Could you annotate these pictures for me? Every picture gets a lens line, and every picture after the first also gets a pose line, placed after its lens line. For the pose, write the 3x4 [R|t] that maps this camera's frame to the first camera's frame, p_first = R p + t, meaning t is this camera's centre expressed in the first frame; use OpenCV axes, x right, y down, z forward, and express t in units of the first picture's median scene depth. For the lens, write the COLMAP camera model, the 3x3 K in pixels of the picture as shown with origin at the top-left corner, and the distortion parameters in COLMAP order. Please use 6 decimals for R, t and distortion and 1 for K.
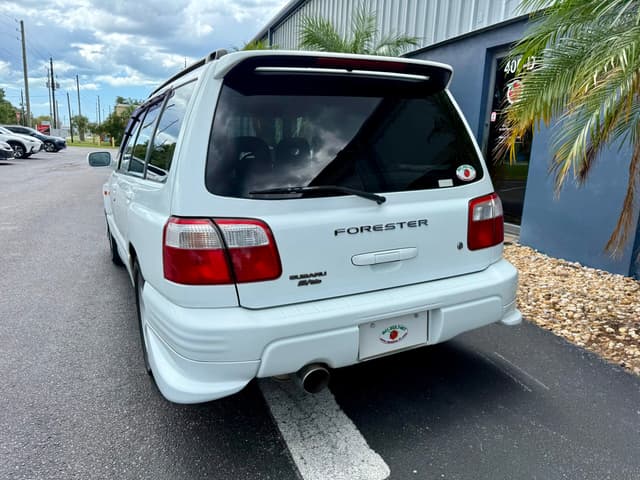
lens RADIAL K [[488.8, 0, 320.2], [0, 488.8, 241.8], [0, 0, 1]] dist [0.056563, -0.080340]
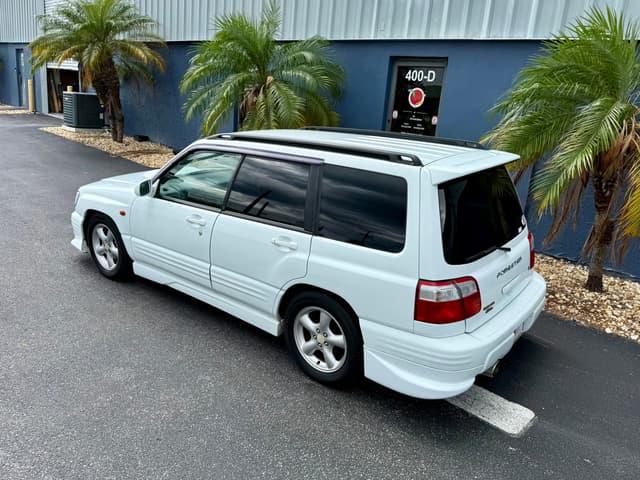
lens RADIAL K [[523.9, 0, 322.4], [0, 523.9, 218.1], [0, 0, 1]] dist [0.057781, -0.078895]
pose [[0.902677, -0.070102, 0.424571, -1.025642], [0.038243, 0.995806, 0.083111, -0.318467], [-0.428617, -0.058785, 0.901572, -0.257011]]
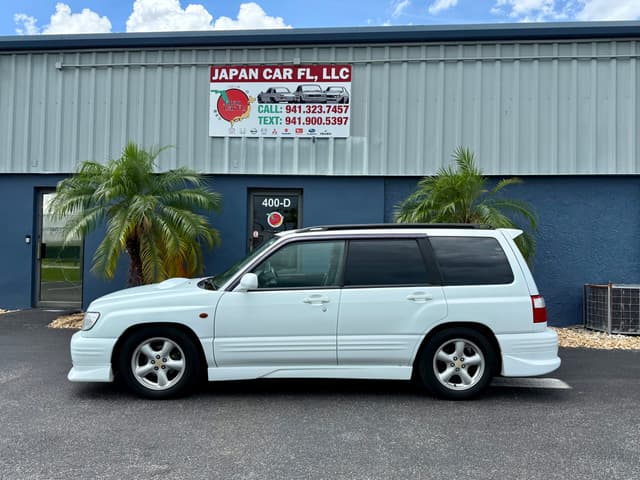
lens RADIAL K [[488.8, 0, 323.9], [0, 488.8, 249.3], [0, 0, 1]] dist [0.056563, -0.080340]
pose [[0.404510, -0.012097, 0.914454, -2.365763], [0.175157, 0.982426, -0.064485, -0.242409], [-0.897603, 0.186258, 0.399520, 0.750400]]
